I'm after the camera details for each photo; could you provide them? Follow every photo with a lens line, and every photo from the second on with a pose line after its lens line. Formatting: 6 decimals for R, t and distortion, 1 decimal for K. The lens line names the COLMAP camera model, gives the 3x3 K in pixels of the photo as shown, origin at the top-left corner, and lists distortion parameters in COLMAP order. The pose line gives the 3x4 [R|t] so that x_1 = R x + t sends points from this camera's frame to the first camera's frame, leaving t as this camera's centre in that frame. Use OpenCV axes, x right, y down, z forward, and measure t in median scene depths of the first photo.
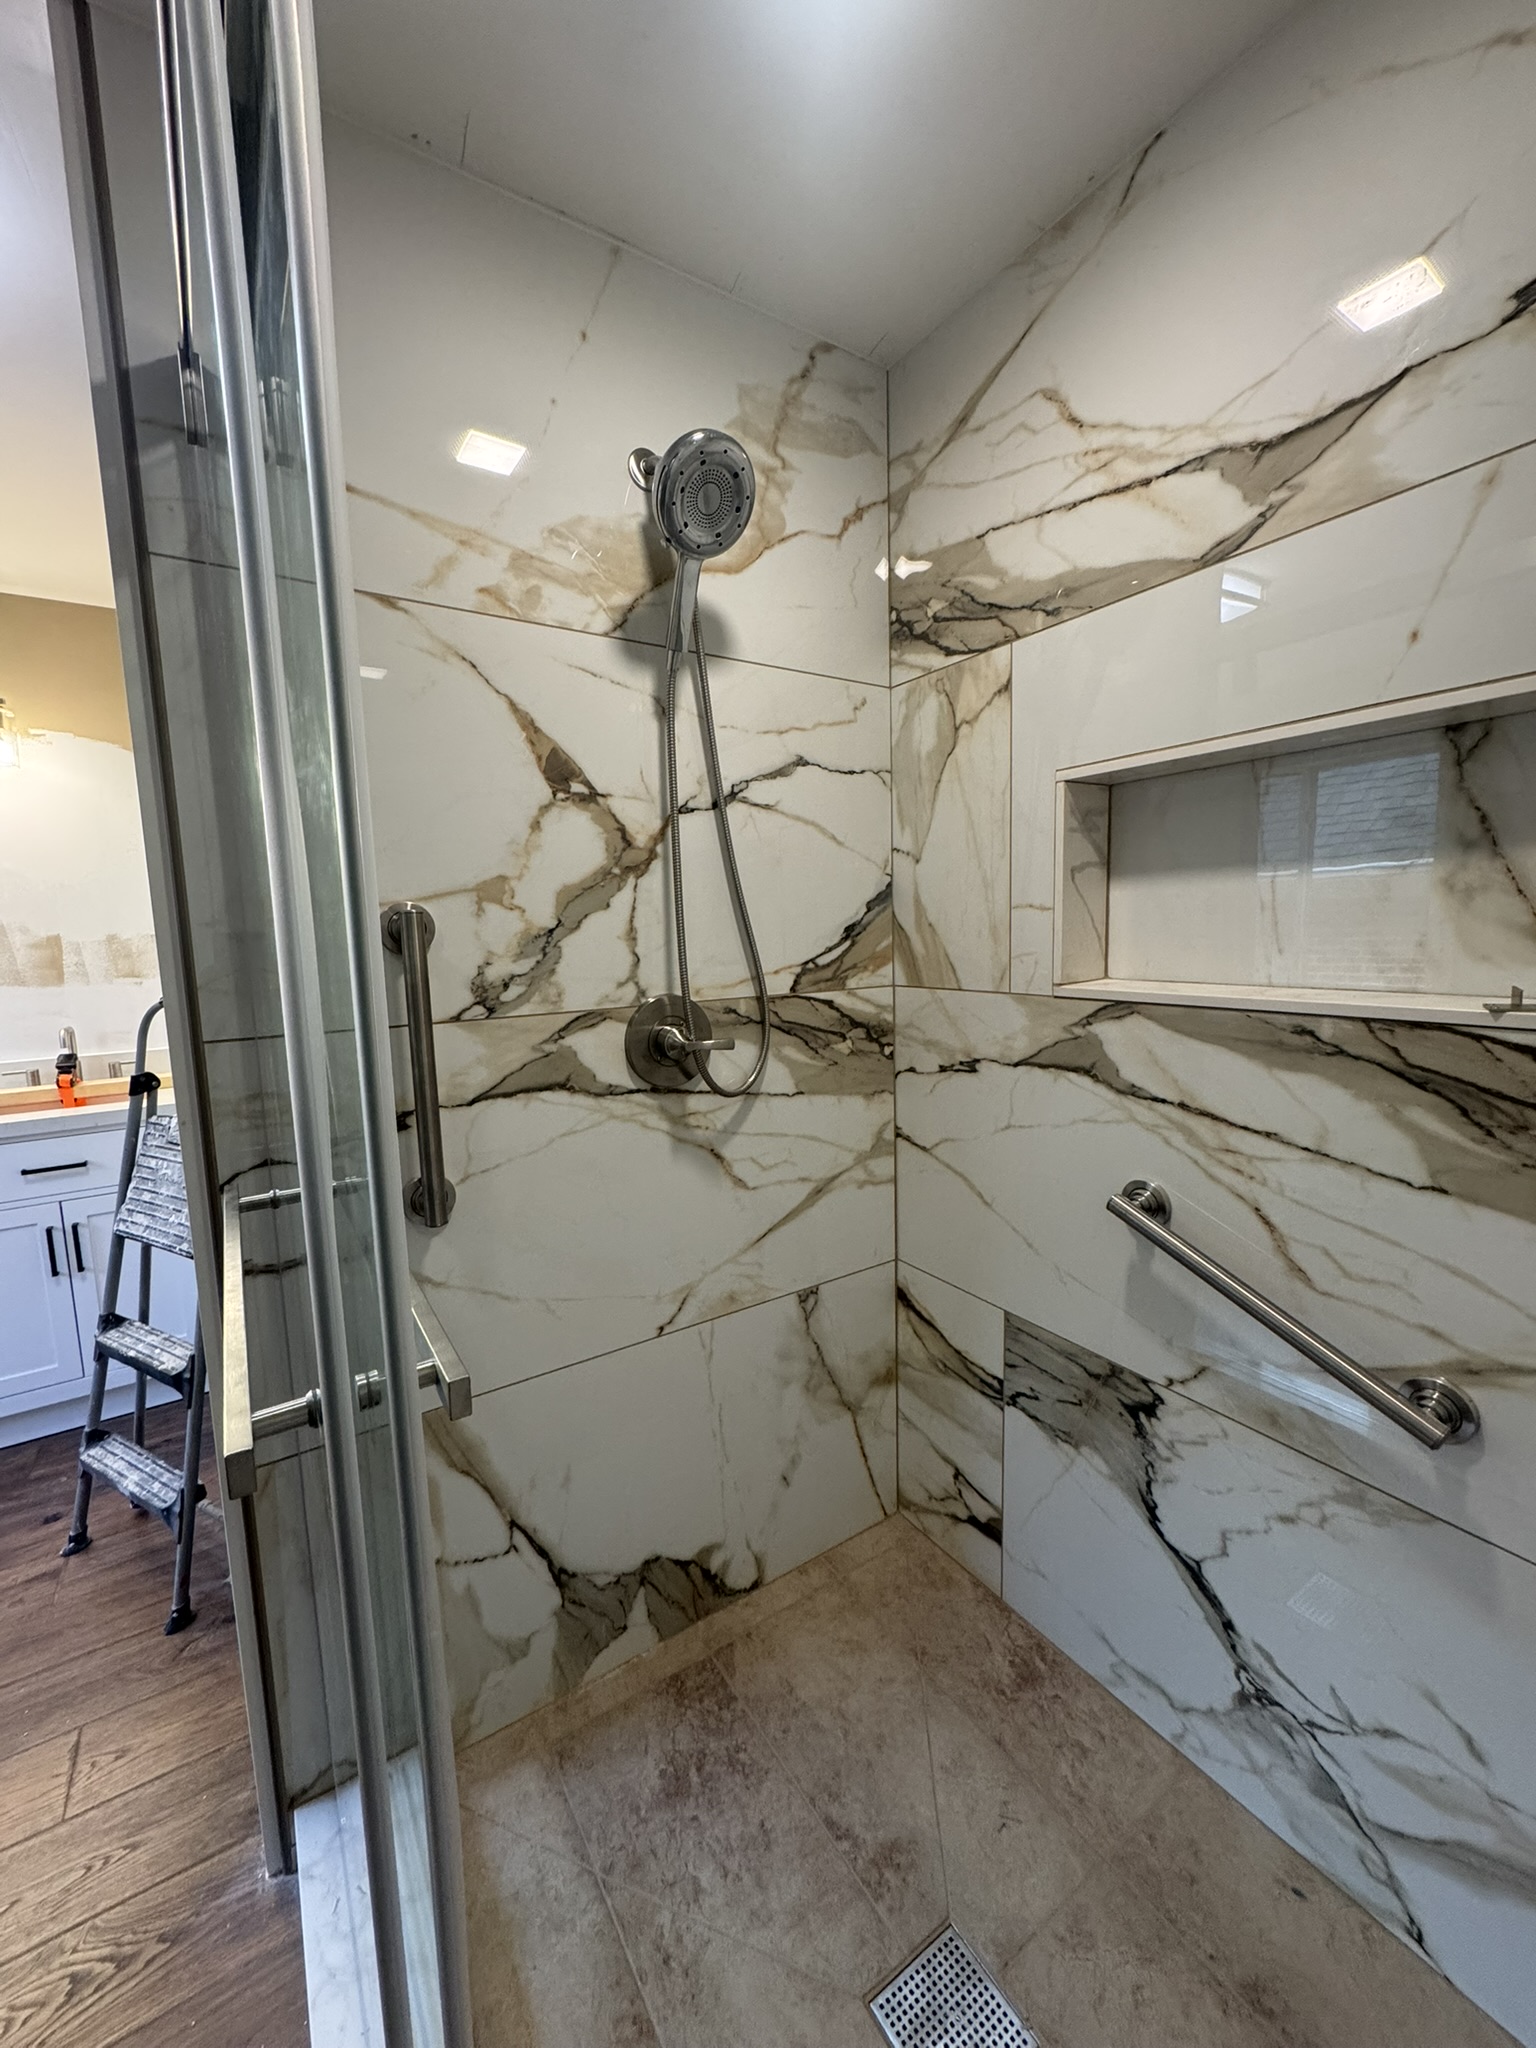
lens RADIAL K [[814.8, 0, 768.4], [0, 814.8, 1022.9], [0, 0, 1]] dist [-0.001926, 0.000219]
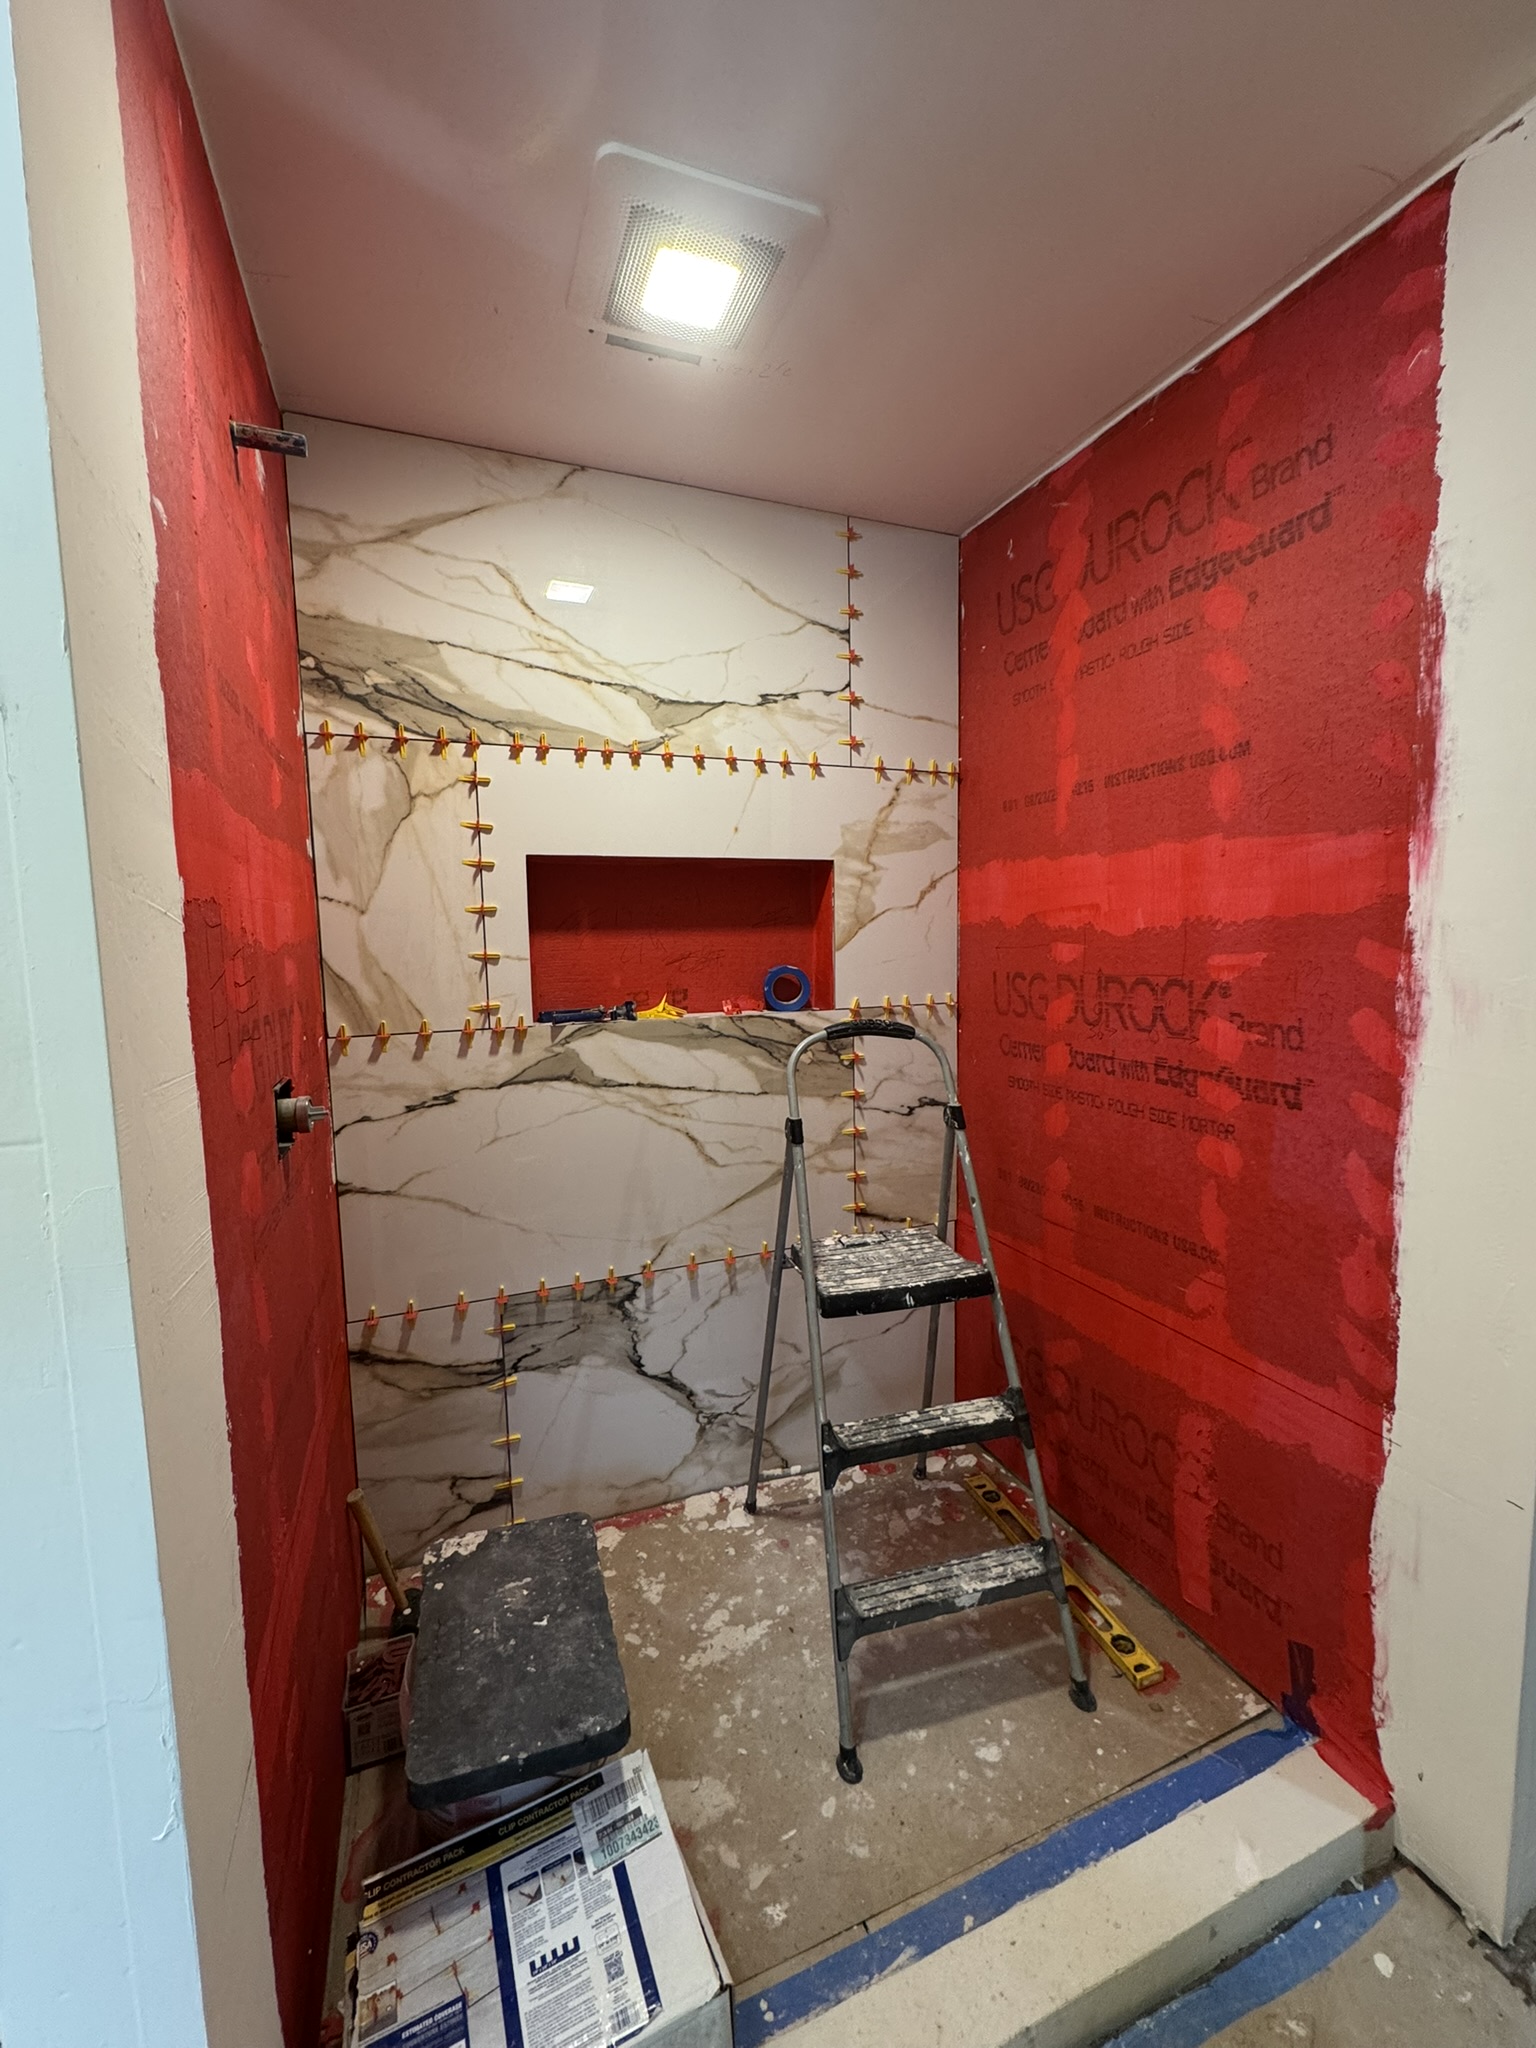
lens RADIAL K [[848.3, 0, 770.0], [0, 848.3, 1021.7], [0, 0, 1]] dist [-0.001645, 0.000243]
pose [[0.194063, -0.070674, 0.978440, -0.896619], [0.132592, 0.990139, 0.045220, -0.050863], [-0.971987, 0.120958, 0.201520, 0.360035]]
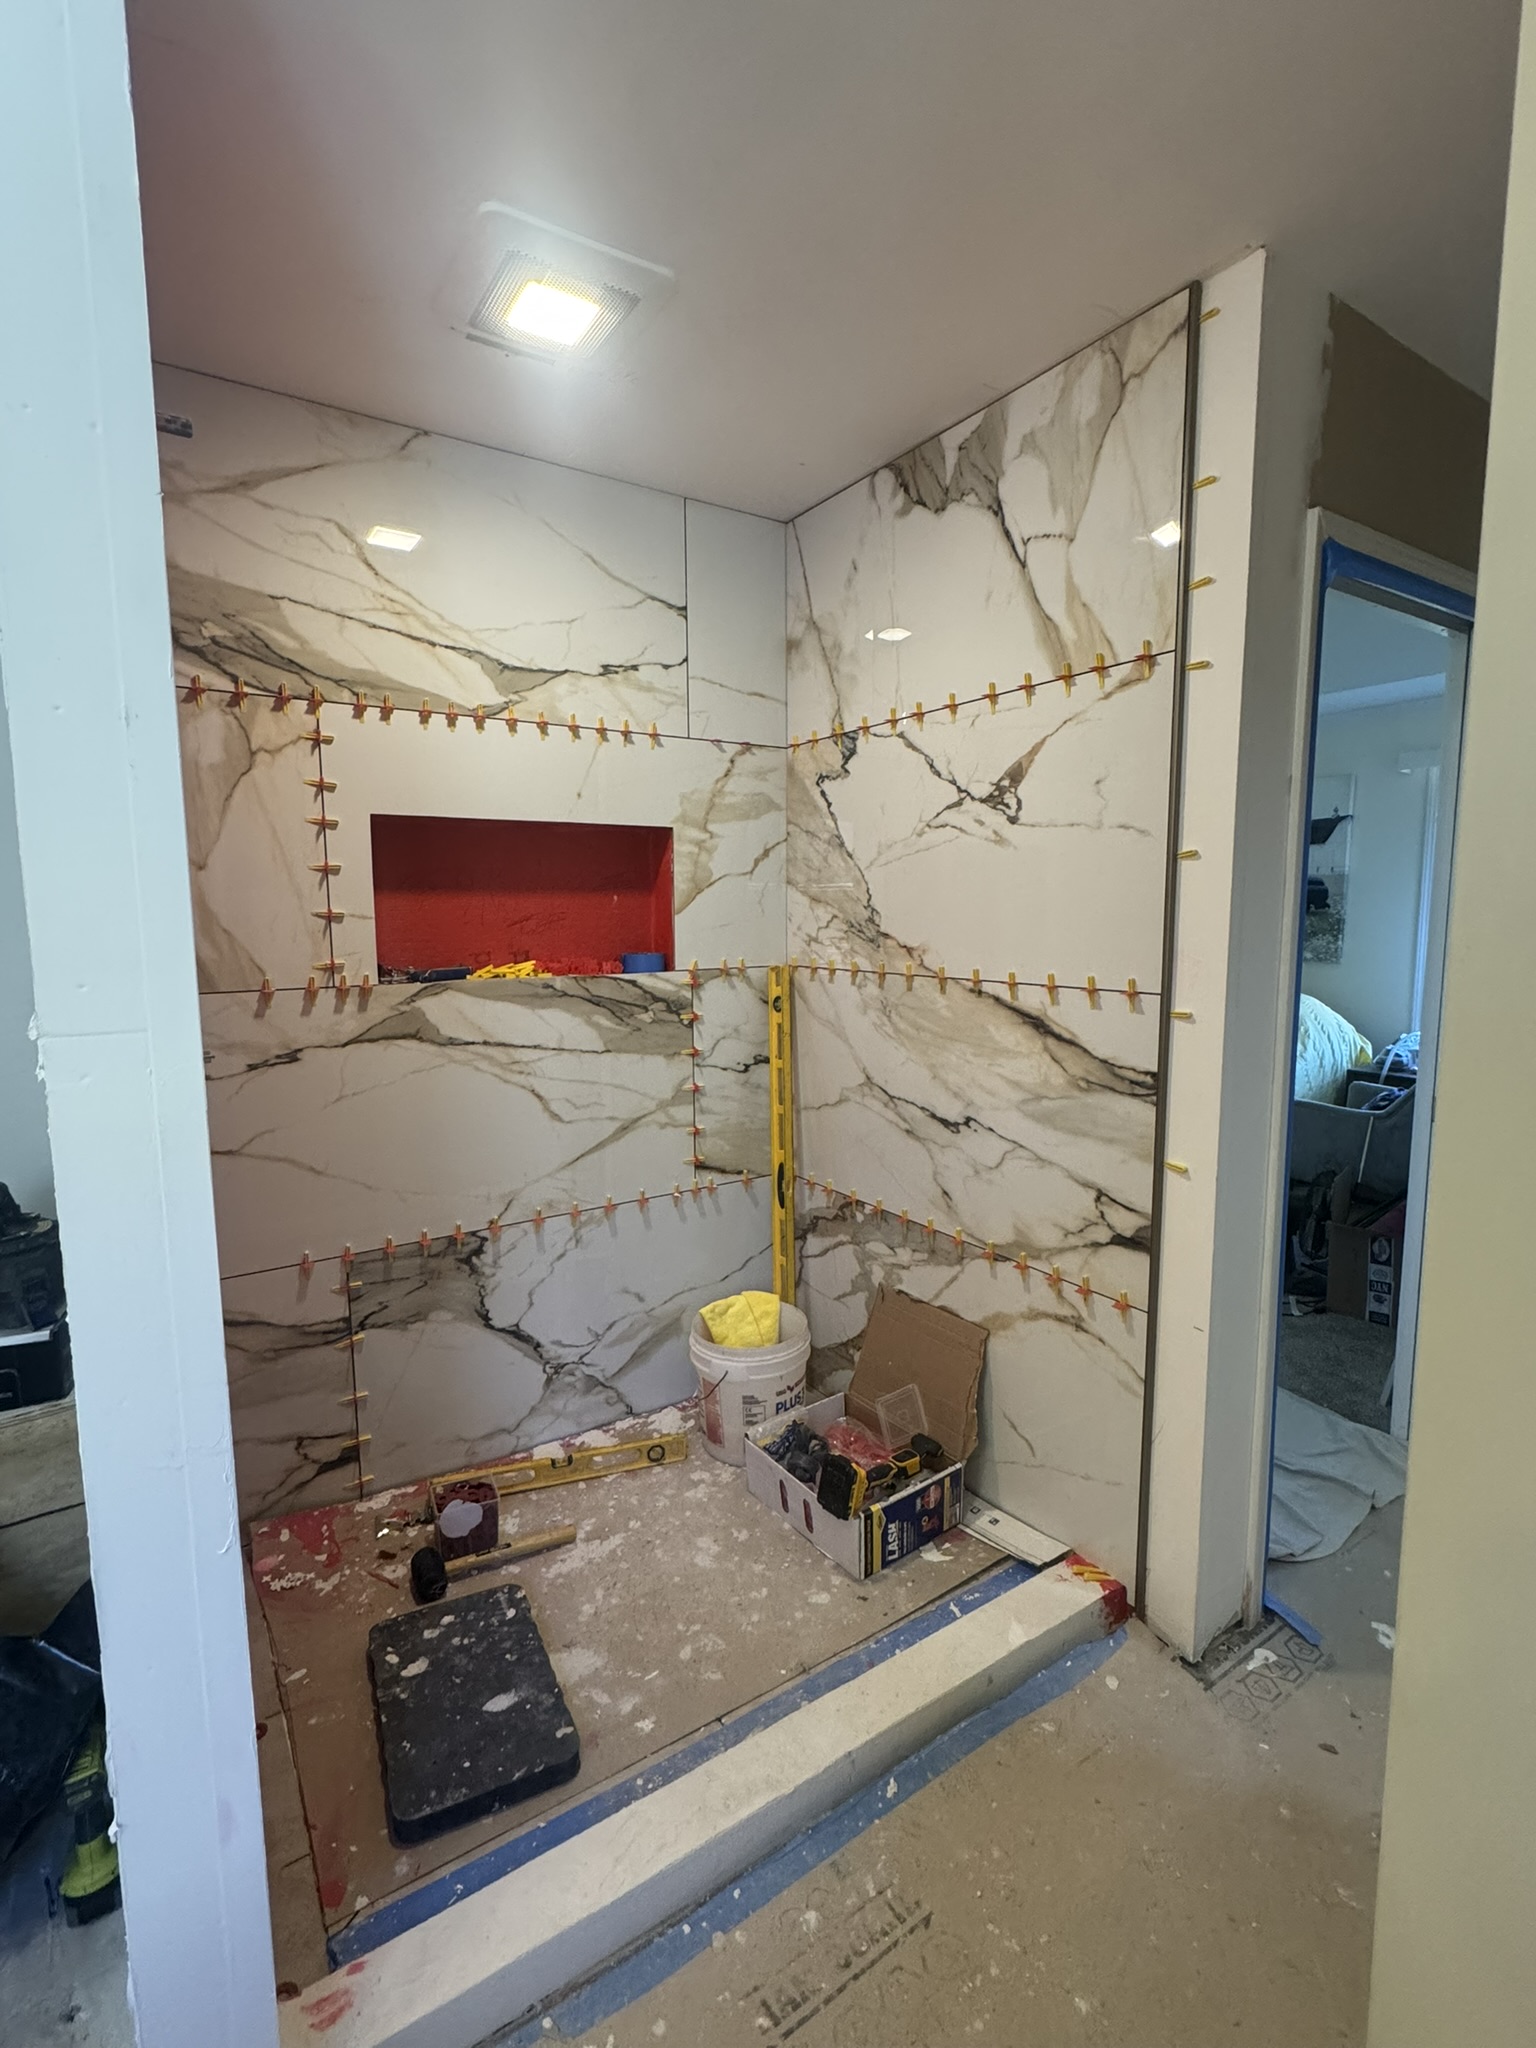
lens RADIAL K [[970.4, 0, 769.8], [0, 970.4, 1021.1], [0, 0, 1]] dist [0.000384, 0.000104]
pose [[-0.004797, -0.088448, 0.996069, -1.206619], [0.127164, 0.987940, 0.088338, -0.032916], [-0.991870, 0.127088, 0.006509, 0.374454]]
